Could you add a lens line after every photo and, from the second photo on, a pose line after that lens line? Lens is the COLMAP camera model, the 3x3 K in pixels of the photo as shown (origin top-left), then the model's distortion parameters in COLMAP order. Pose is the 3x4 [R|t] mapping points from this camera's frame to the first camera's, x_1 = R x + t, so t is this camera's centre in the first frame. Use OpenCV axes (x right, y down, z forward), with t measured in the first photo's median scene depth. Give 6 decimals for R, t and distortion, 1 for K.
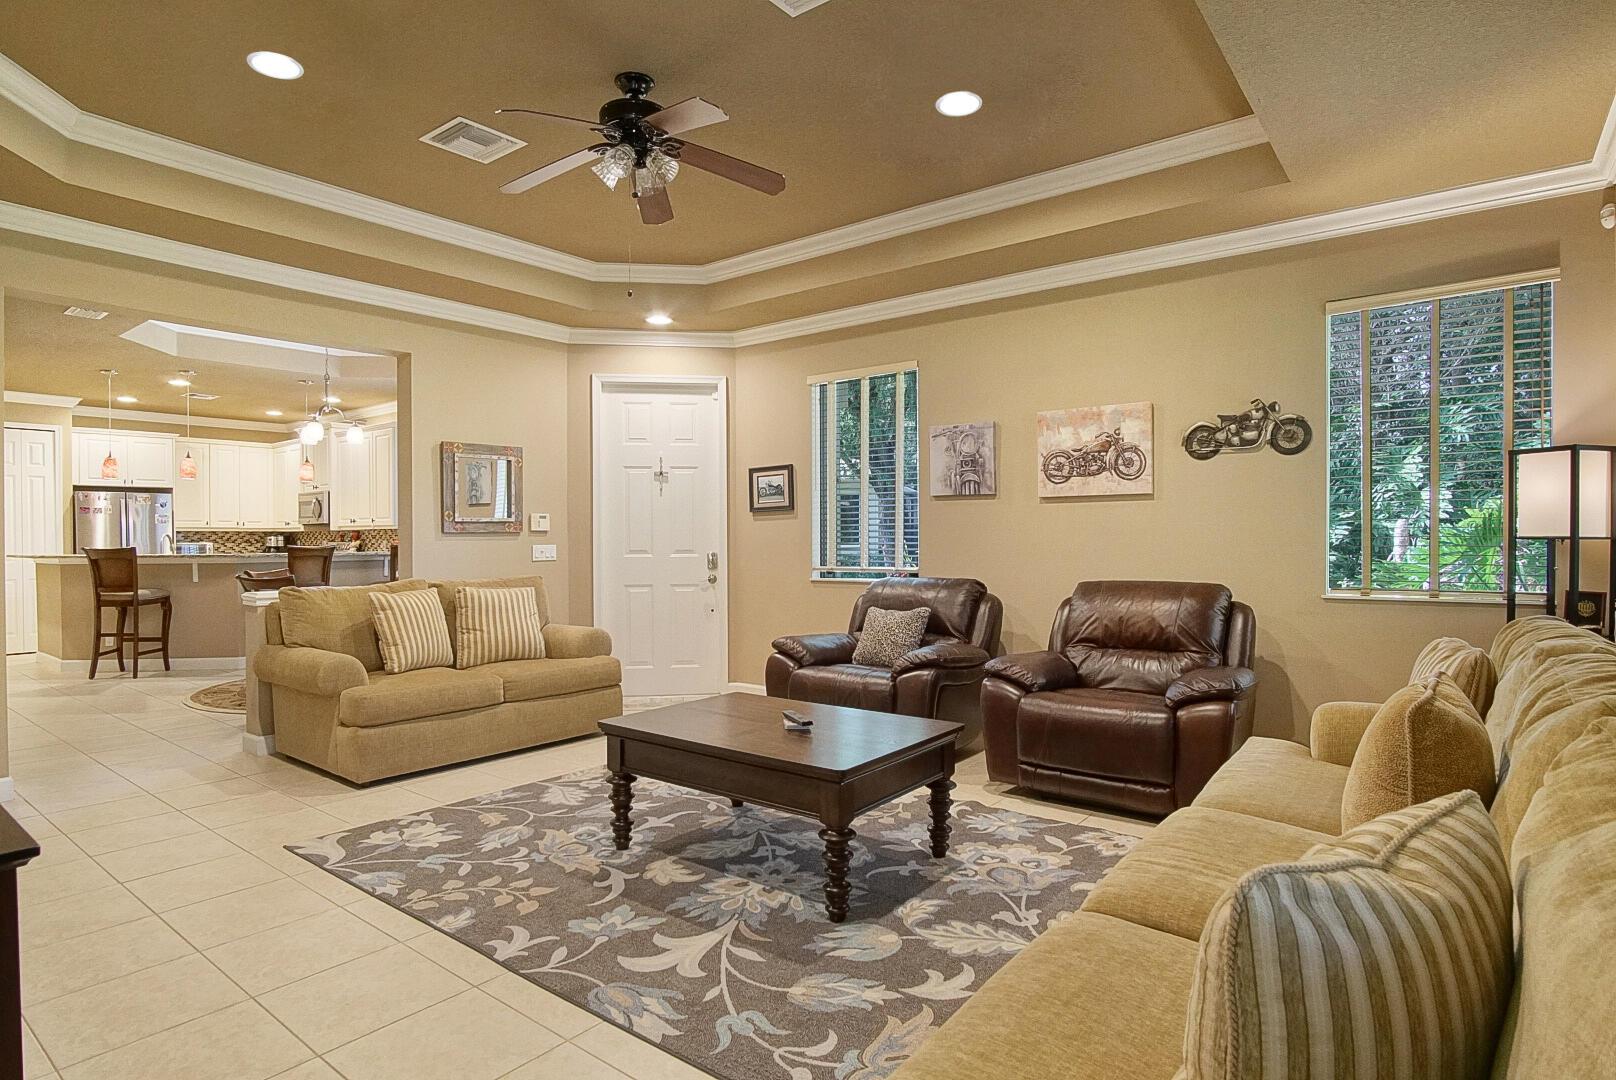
lens RADIAL K [[866.1, 0, 806.7], [0, 866.1, 545.7], [0, 0, 1]] dist [-0.006707, 0.001161]
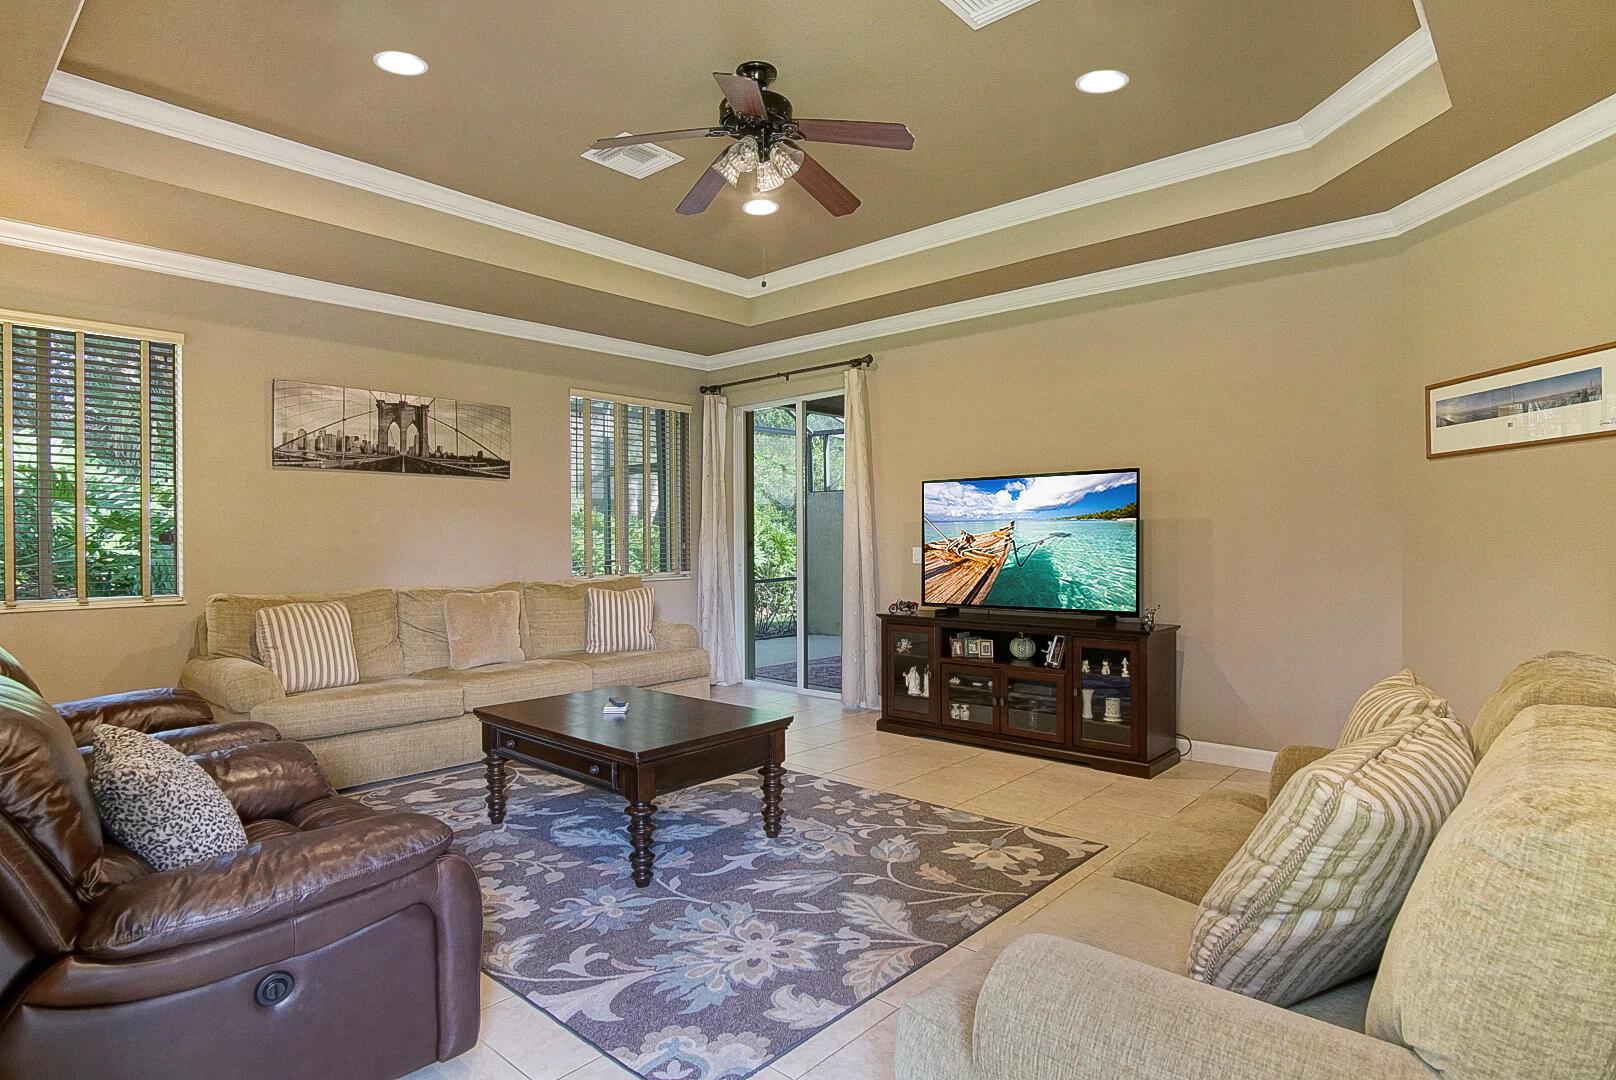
lens RADIAL K [[866.1, 0, 807.8], [0, 866.1, 545.2], [0, 0, 1]] dist [-0.006707, 0.001161]
pose [[-0.997439, 0.009139, 0.070939, -0.343545], [0.010116, 0.999859, 0.013422, -0.021897], [-0.070807, 0.014105, -0.997390, 2.104809]]
